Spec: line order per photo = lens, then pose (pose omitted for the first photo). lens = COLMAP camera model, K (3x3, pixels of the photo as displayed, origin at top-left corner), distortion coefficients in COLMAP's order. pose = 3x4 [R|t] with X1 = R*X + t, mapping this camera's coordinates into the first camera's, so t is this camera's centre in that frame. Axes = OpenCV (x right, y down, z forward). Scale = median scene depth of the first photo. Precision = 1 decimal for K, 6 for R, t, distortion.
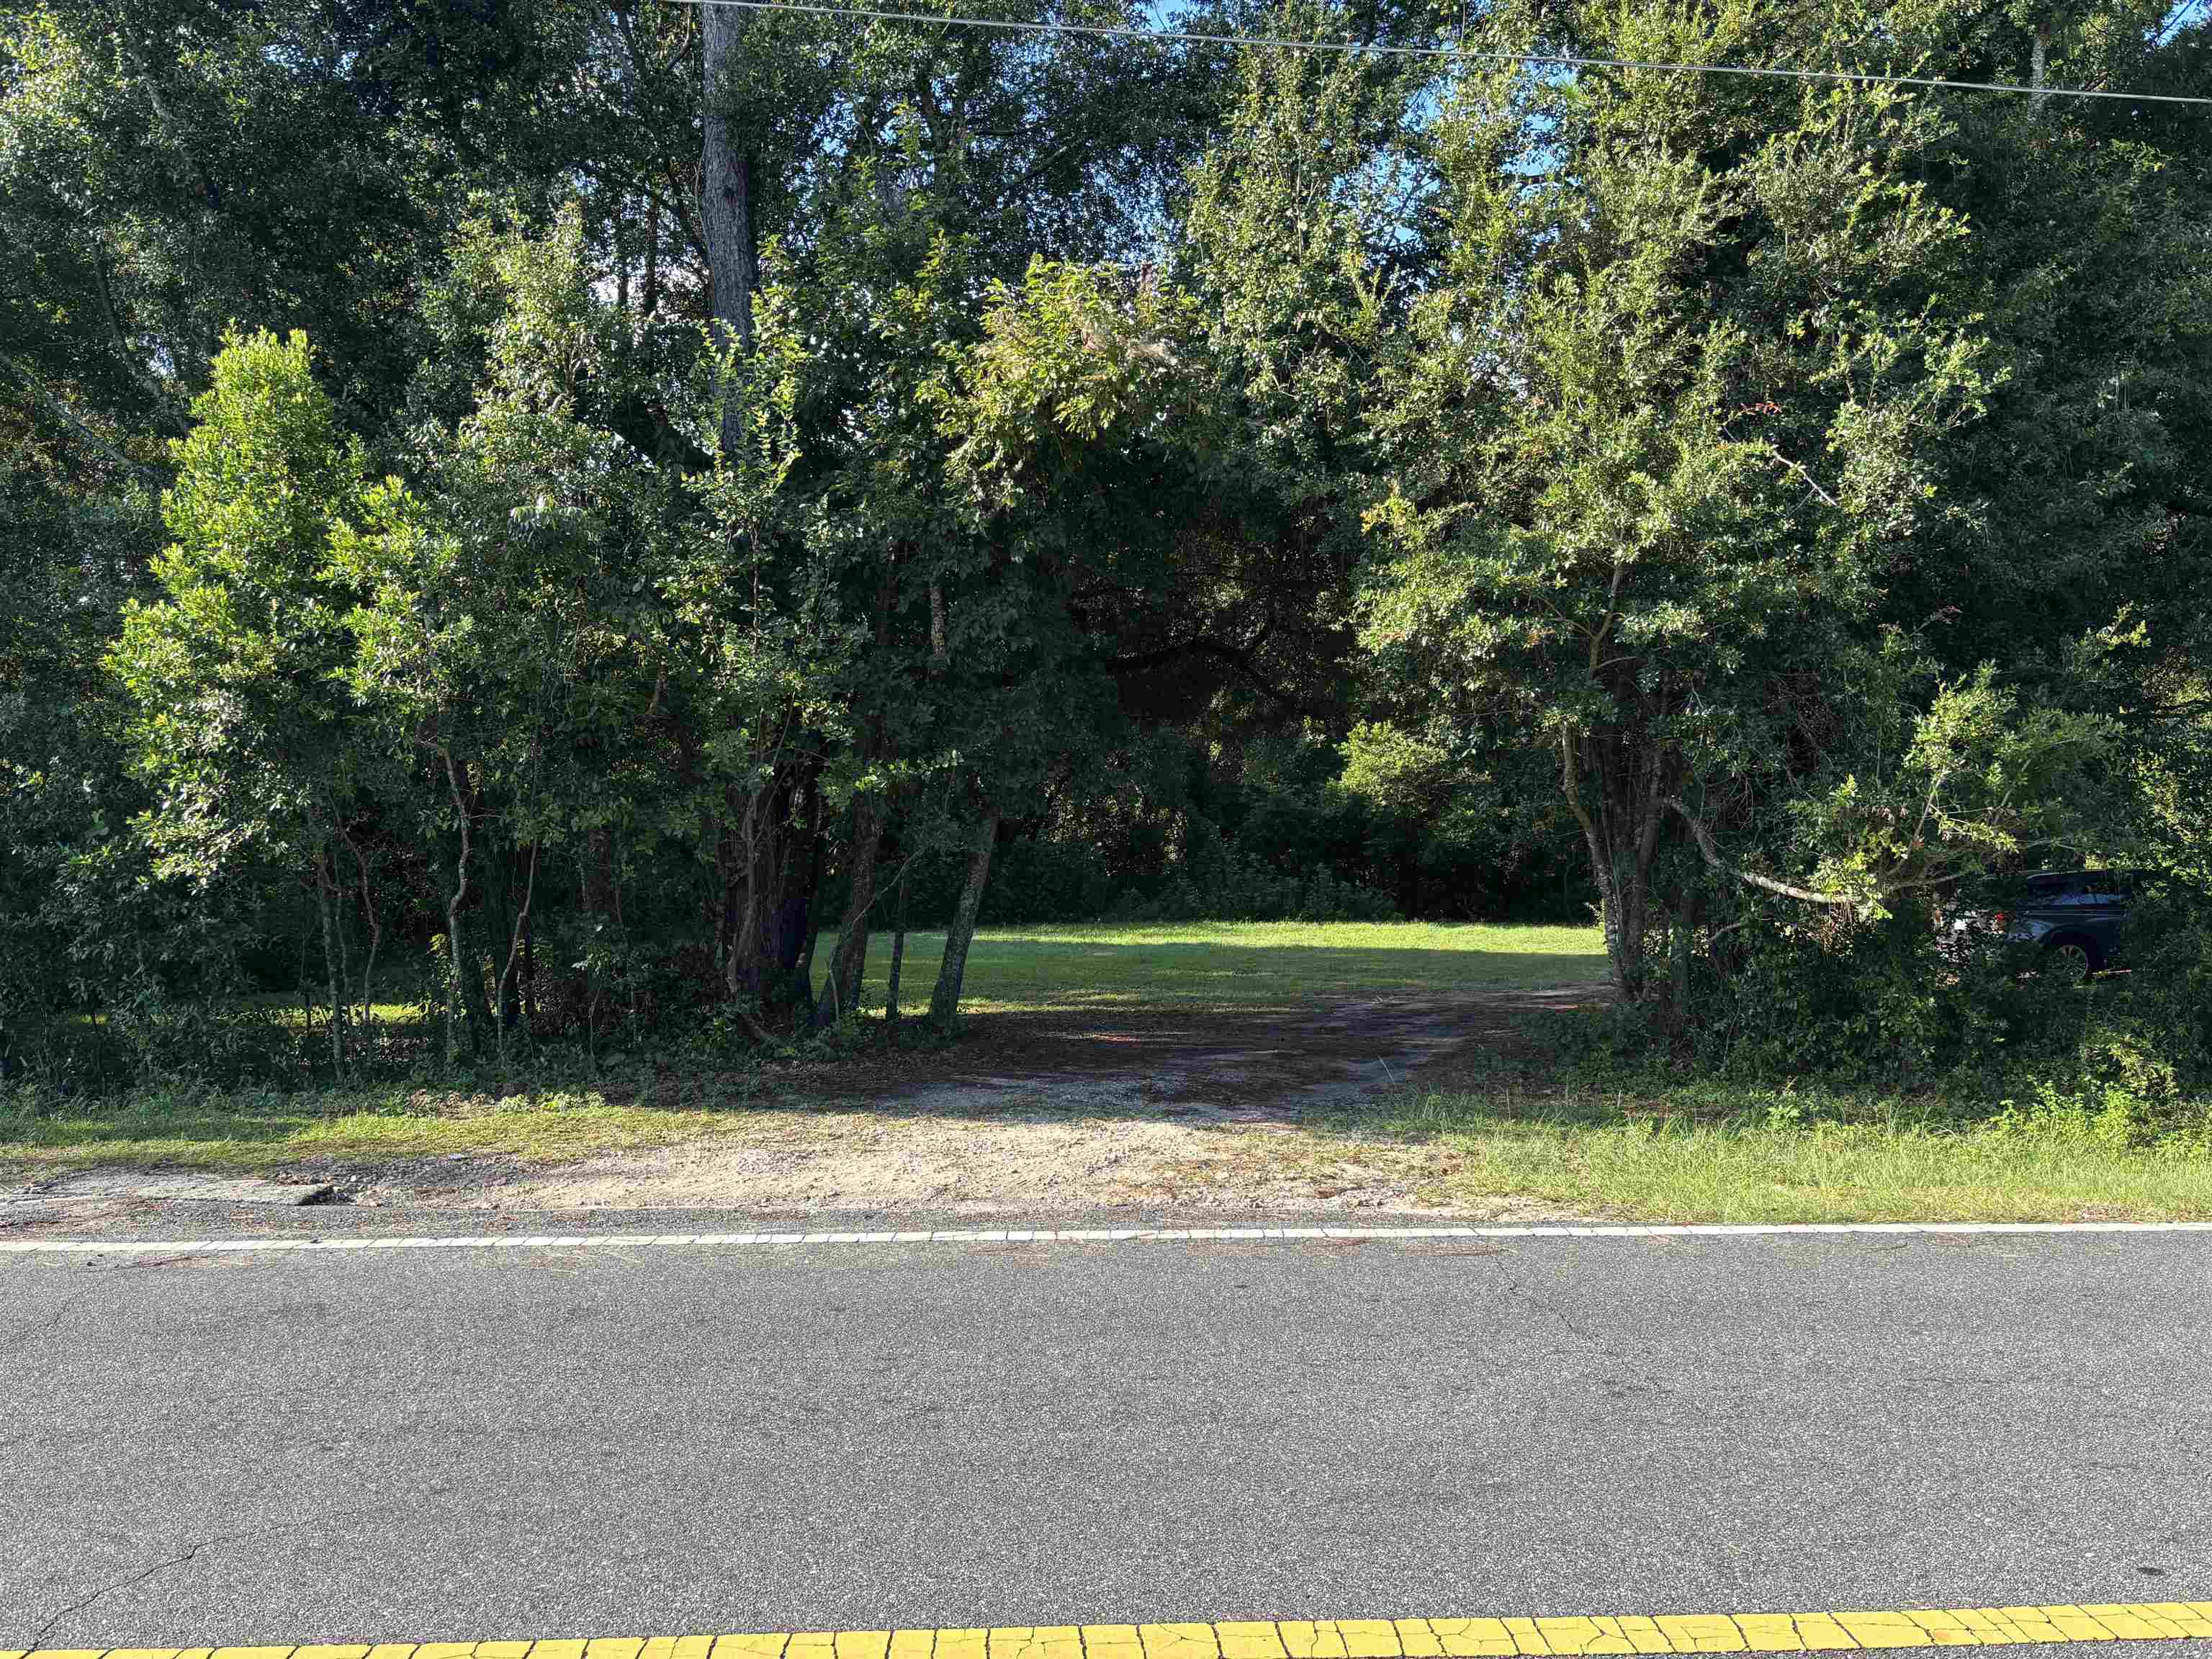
lens RADIAL K [[1671.8, 0, 1103.5], [0, 1671.8, 835.8], [0, 0, 1]] dist [0.044747, -0.055582]
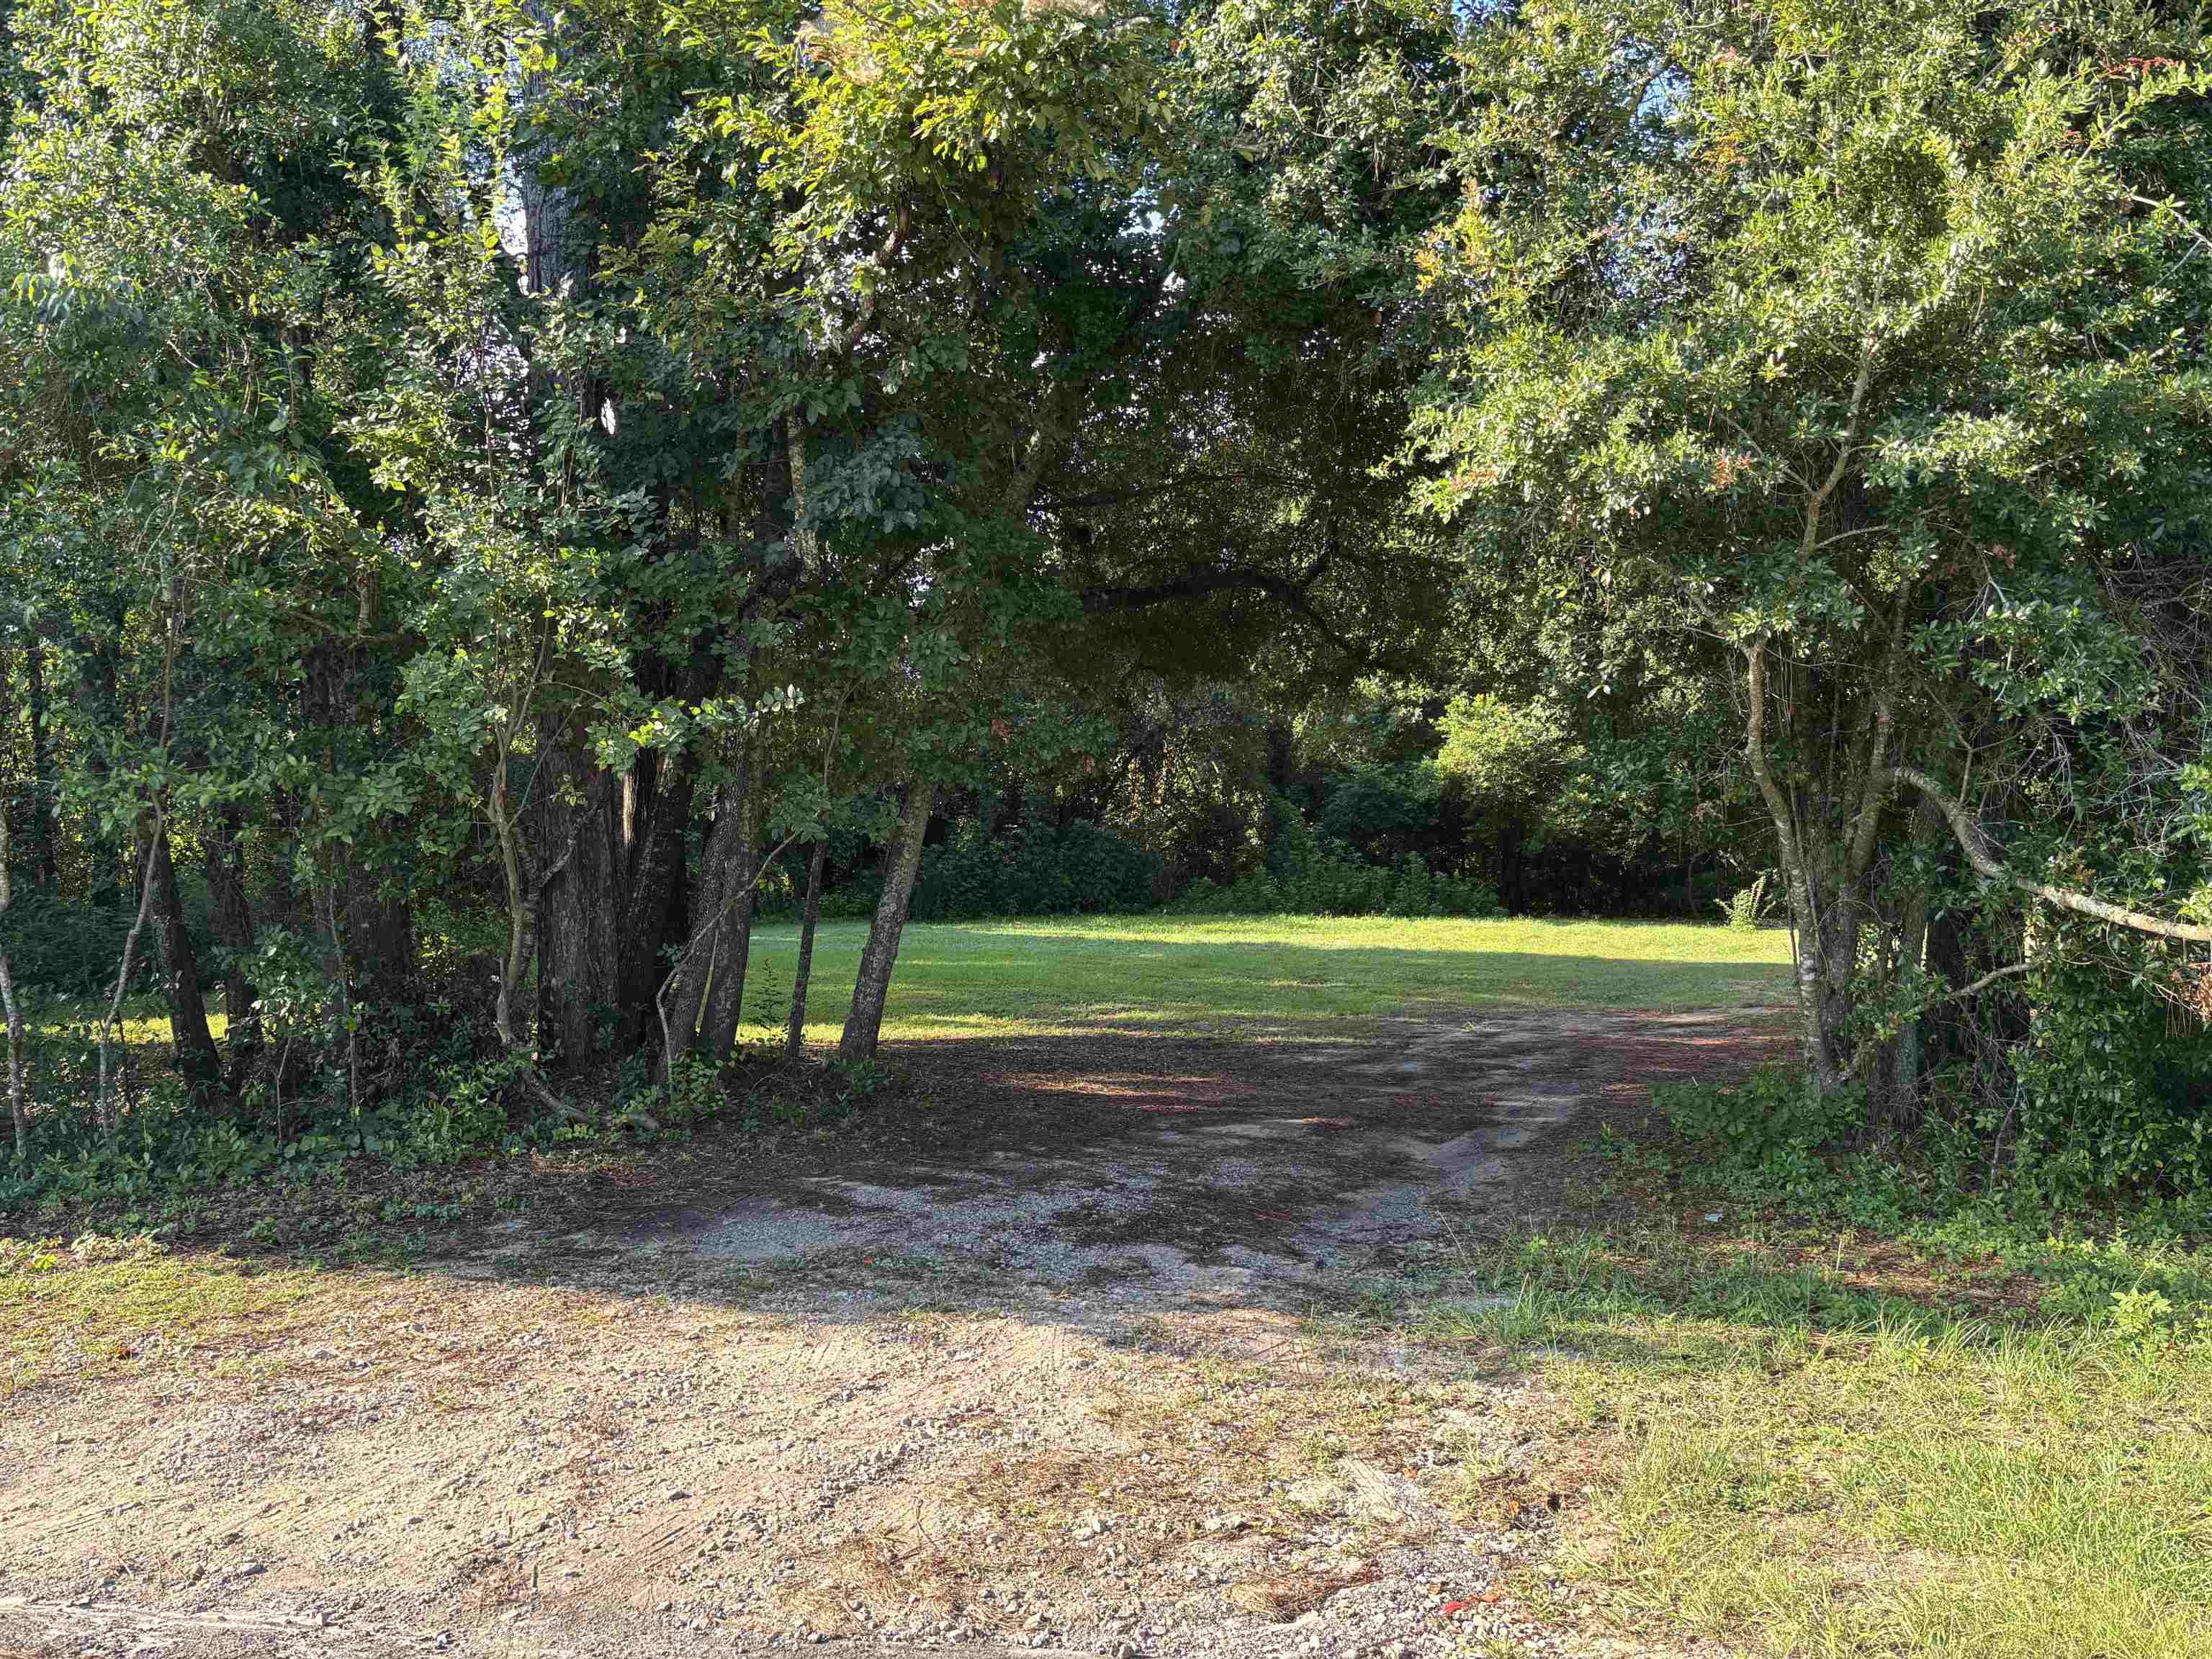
lens RADIAL K [[1671.8, 0, 1105.4], [0, 1671.8, 830.1], [0, 0, 1]] dist [0.044747, -0.055582]
pose [[0.998150, 0.008366, -0.060222, 0.072512], [-0.007937, 0.999941, 0.007358, -0.000936], [0.060280, -0.006867, 0.998158, 0.361696]]
